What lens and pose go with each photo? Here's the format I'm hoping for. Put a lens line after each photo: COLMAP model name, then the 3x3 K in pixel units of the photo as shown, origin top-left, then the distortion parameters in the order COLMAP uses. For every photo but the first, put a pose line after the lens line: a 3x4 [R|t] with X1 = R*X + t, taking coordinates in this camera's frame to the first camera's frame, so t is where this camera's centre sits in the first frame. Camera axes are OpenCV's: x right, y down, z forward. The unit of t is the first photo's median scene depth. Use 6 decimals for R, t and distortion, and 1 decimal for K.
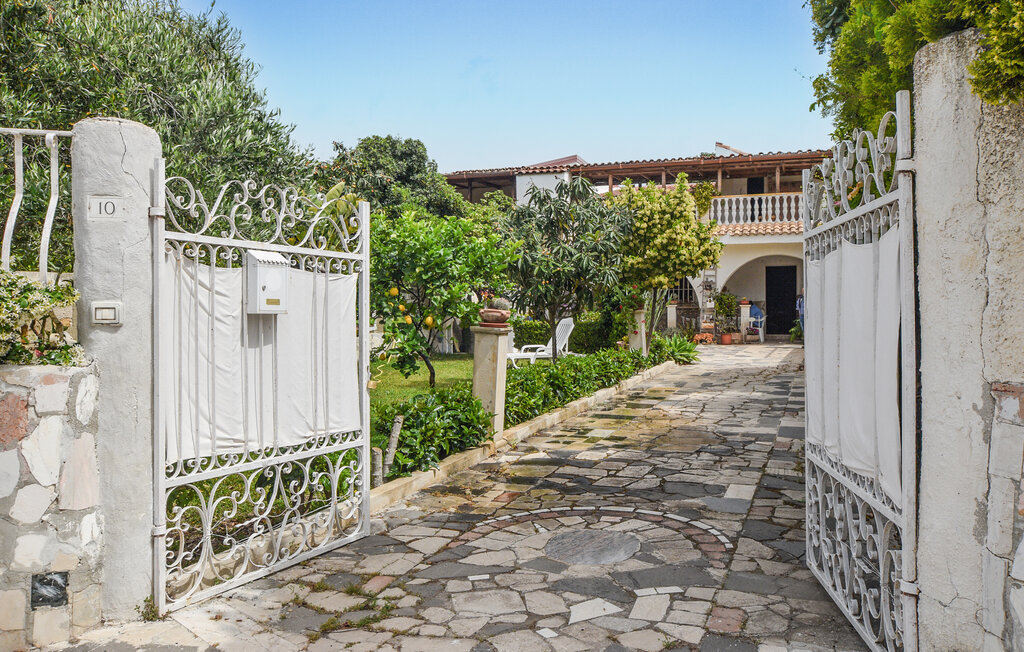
lens RADIAL K [[883.4, 0, 512.2], [0, 883.4, 323.6], [0, 0, 1]] dist [-0.062229, -0.006426]
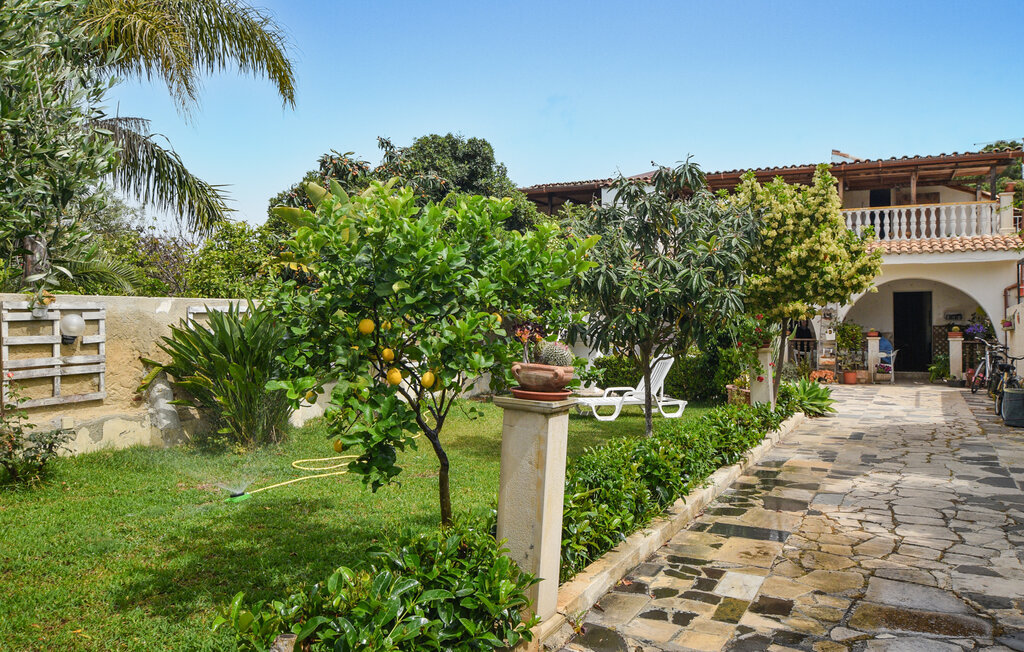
lens RADIAL K [[805.7, 0, 502.4], [0, 805.7, 297.8], [0, 0, 1]] dist [-0.014752, -0.001743]
pose [[0.992551, 0.008437, -0.121537, 0.008205], [-0.015406, 0.998283, -0.056514, -0.016329], [0.120851, 0.057966, 0.990977, 0.310500]]
